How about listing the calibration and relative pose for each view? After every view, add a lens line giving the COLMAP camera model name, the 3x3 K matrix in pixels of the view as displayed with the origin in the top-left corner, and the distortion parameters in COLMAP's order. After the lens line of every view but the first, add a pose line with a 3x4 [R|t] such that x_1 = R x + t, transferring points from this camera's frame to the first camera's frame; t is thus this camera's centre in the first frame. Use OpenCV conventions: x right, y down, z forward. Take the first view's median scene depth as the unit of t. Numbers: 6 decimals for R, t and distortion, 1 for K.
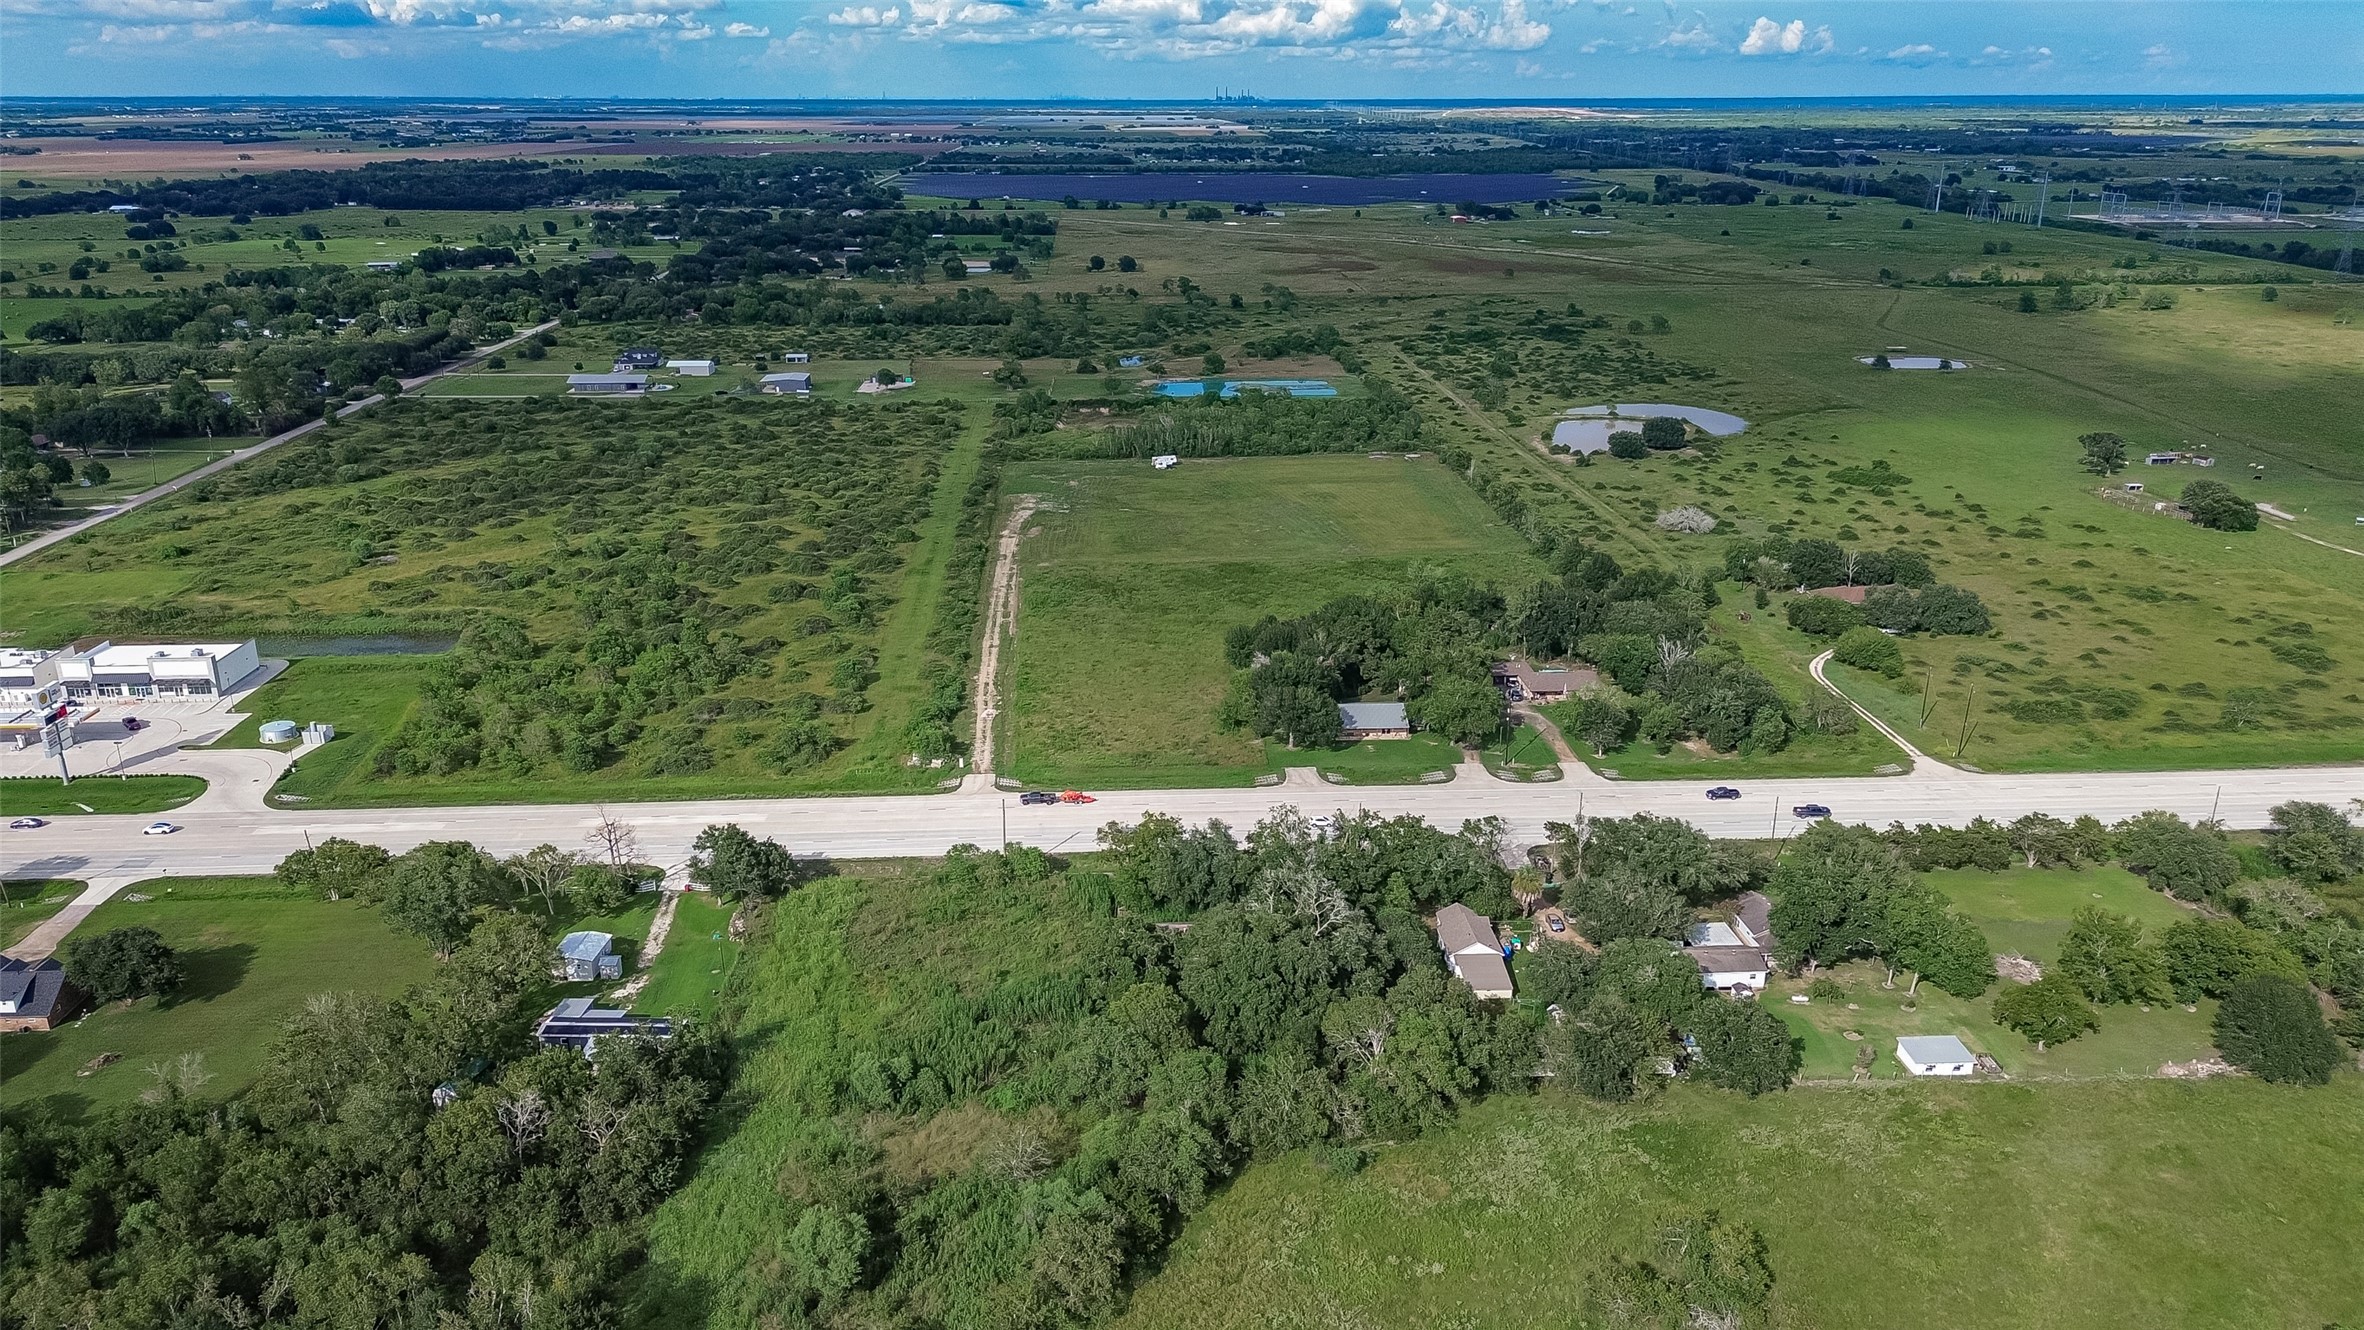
lens RADIAL K [[1673.2, 0, 1182.4], [0, 1673.2, 654.5], [0, 0, 1]] dist [0.085844, -0.095380]
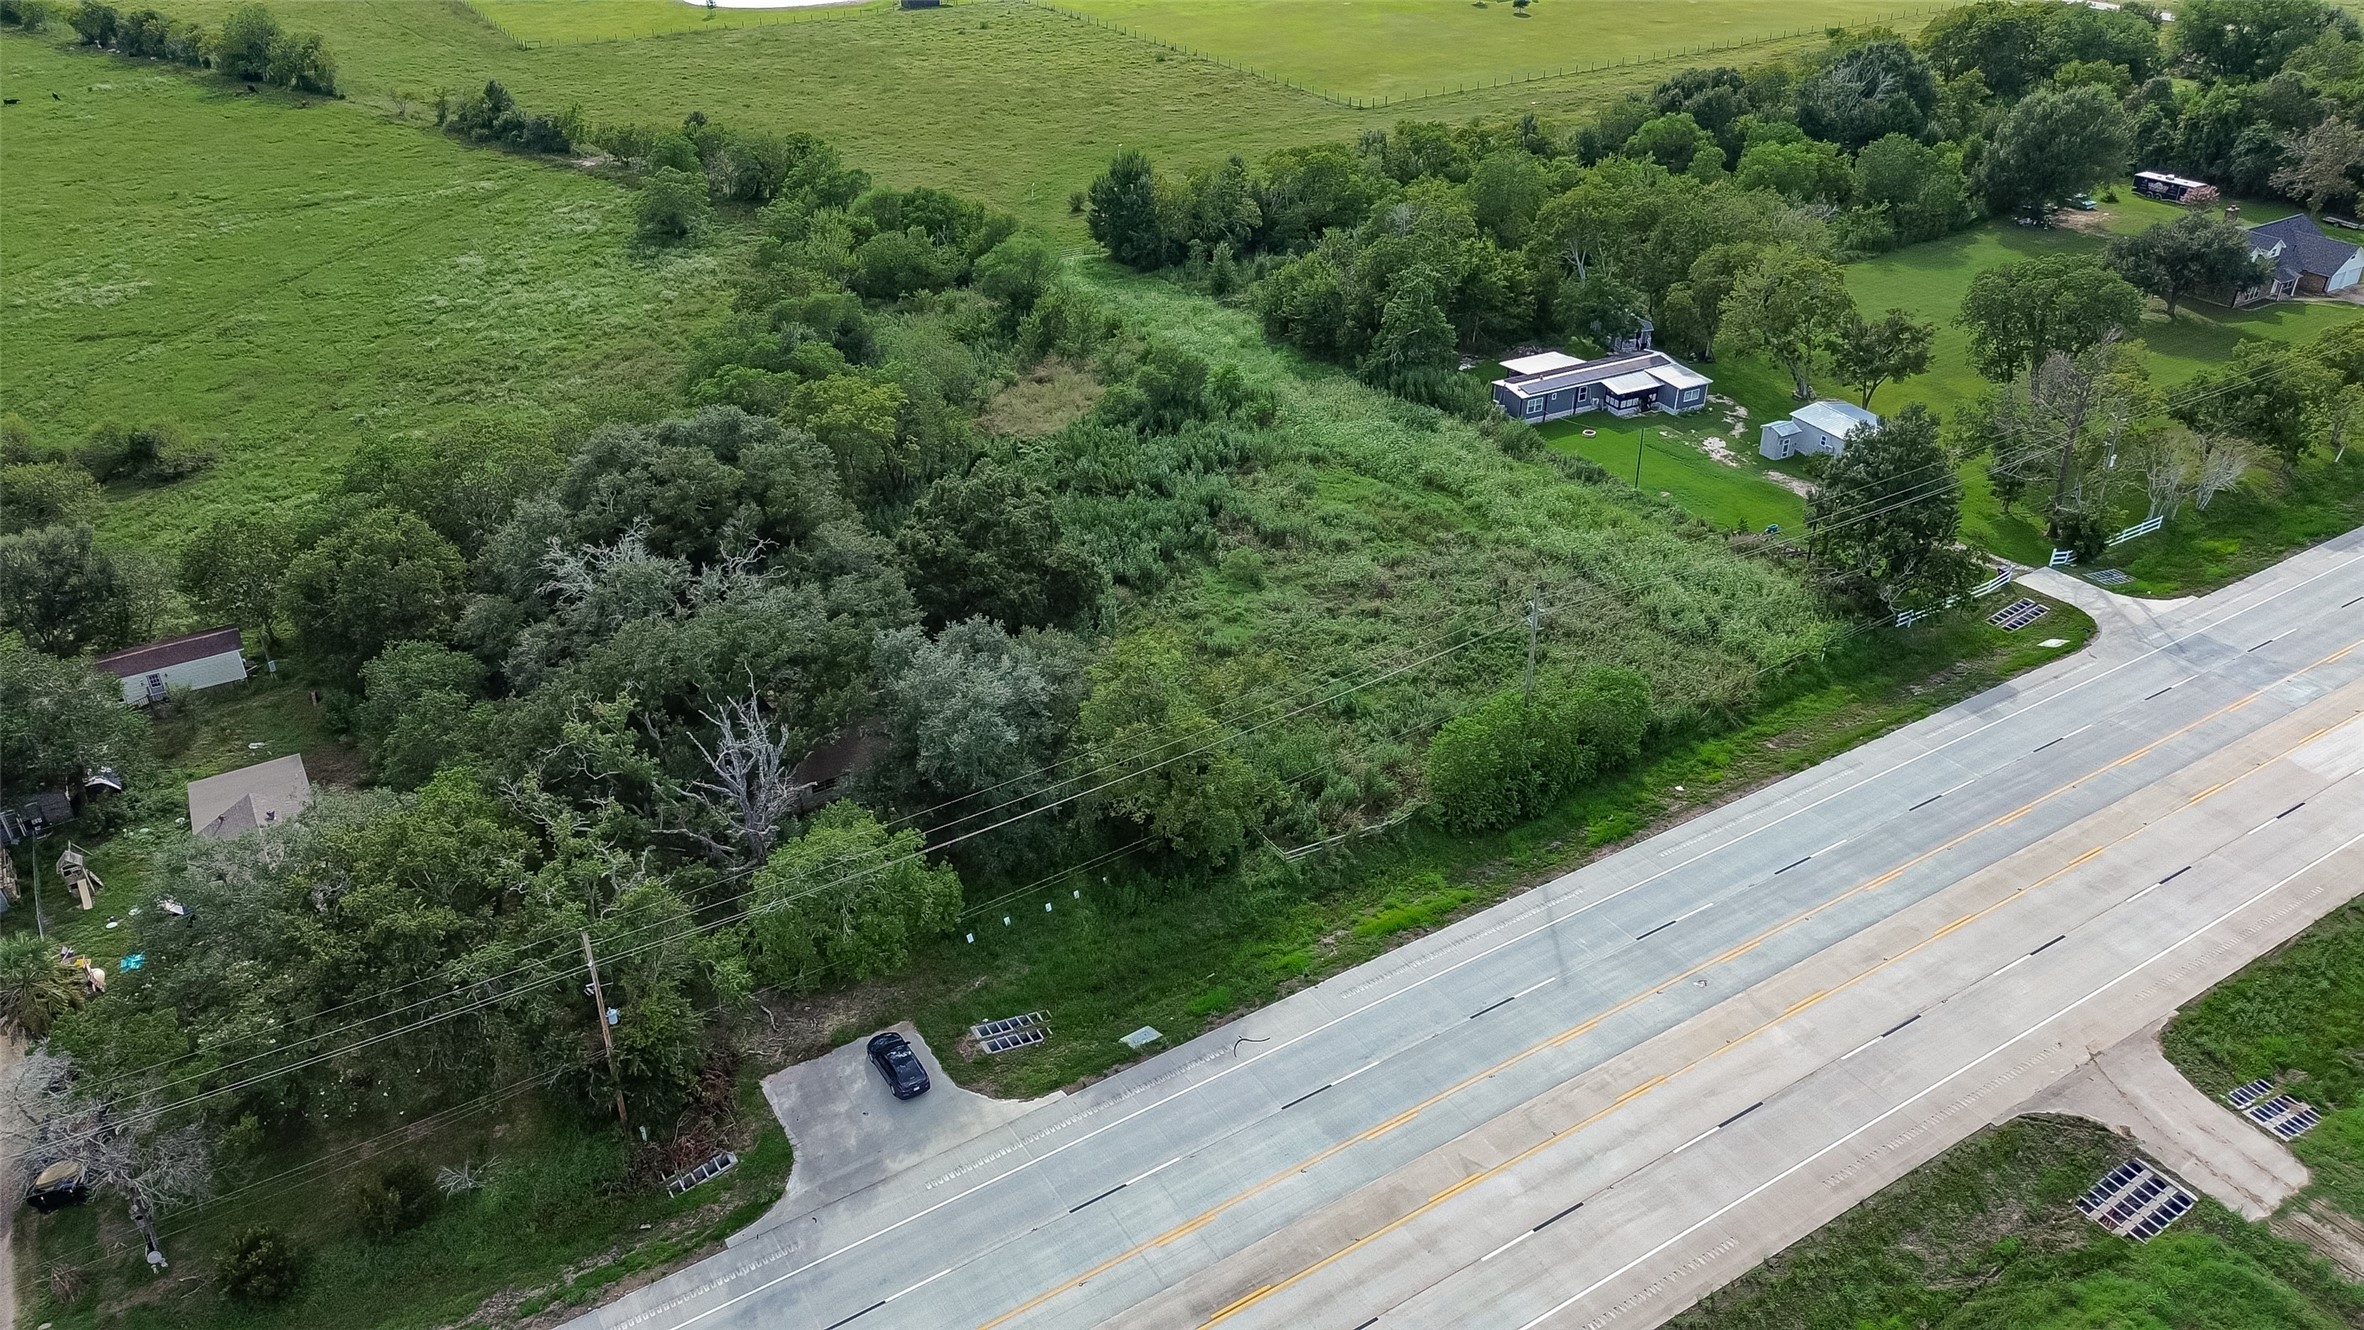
lens RADIAL K [[1673.2, 0, 1182.4], [0, 1673.2, 654.5], [0, 0, 1]] dist [0.085844, -0.095380]
pose [[-0.875473, 0.251002, -0.412971, 0.104531], [-0.145902, 0.677386, 0.721014, -0.139016], [0.460716, 0.691482, -0.556411, 0.987309]]
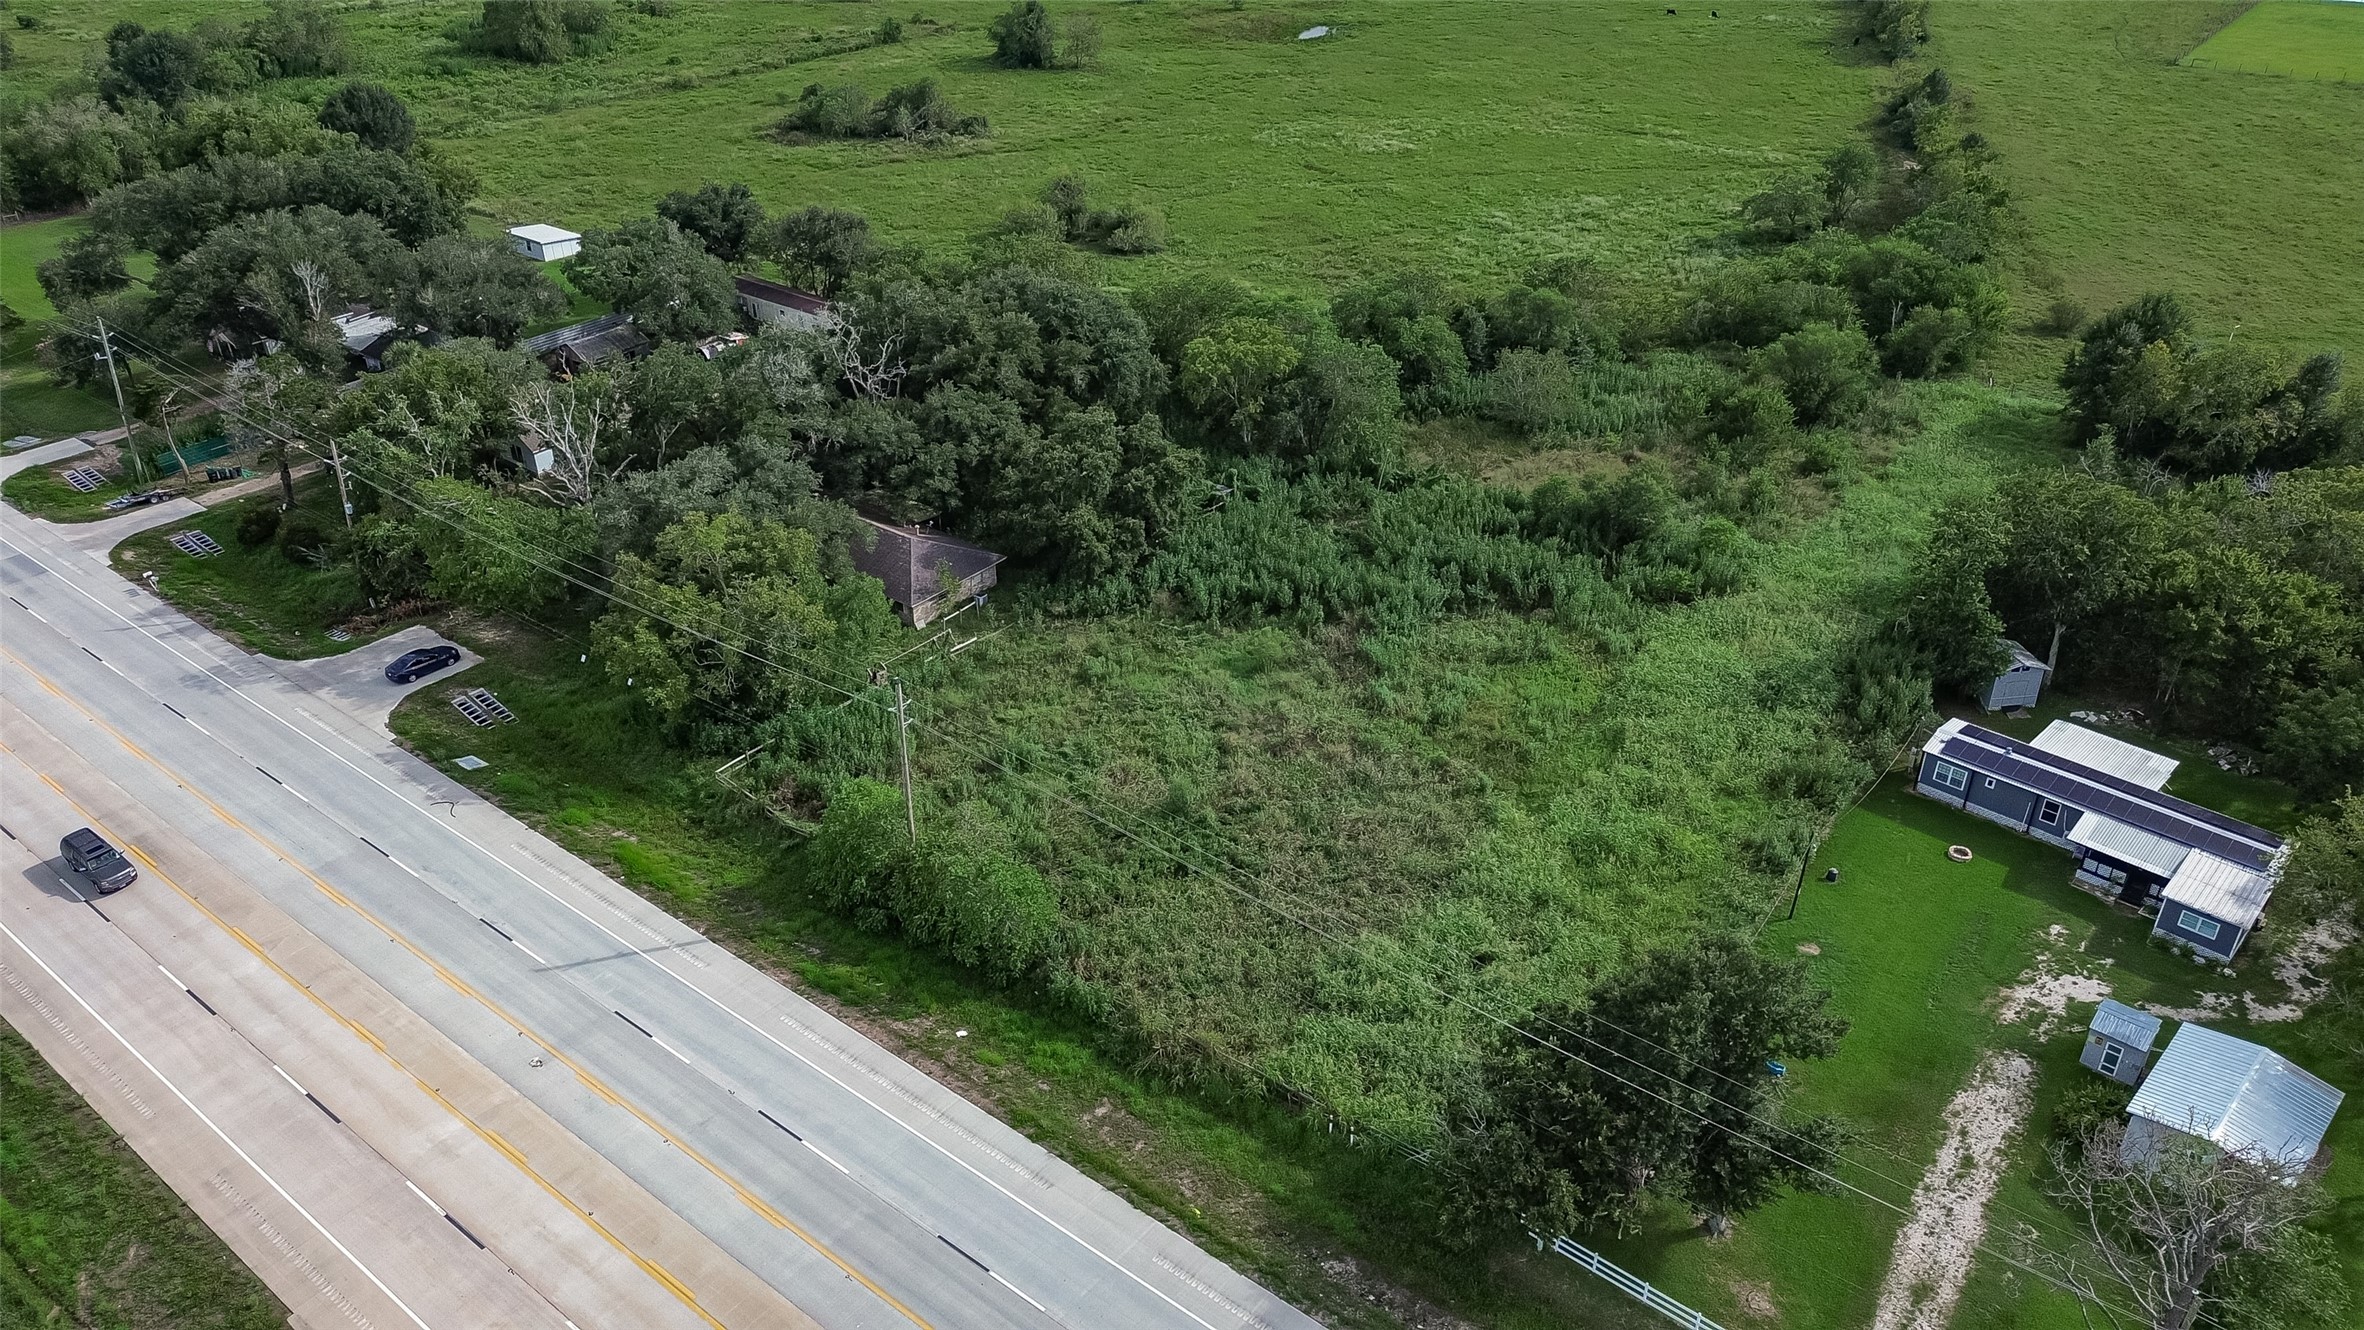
lens RADIAL K [[1673.2, 0, 1182.4], [0, 1673.2, 654.5], [0, 0, 1]] dist [0.085844, -0.095380]
pose [[-0.752829, -0.326247, 0.571674, -0.276986], [0.217084, 0.696861, 0.683564, -0.105931], [-0.621388, 0.638708, -0.453794, 0.923423]]
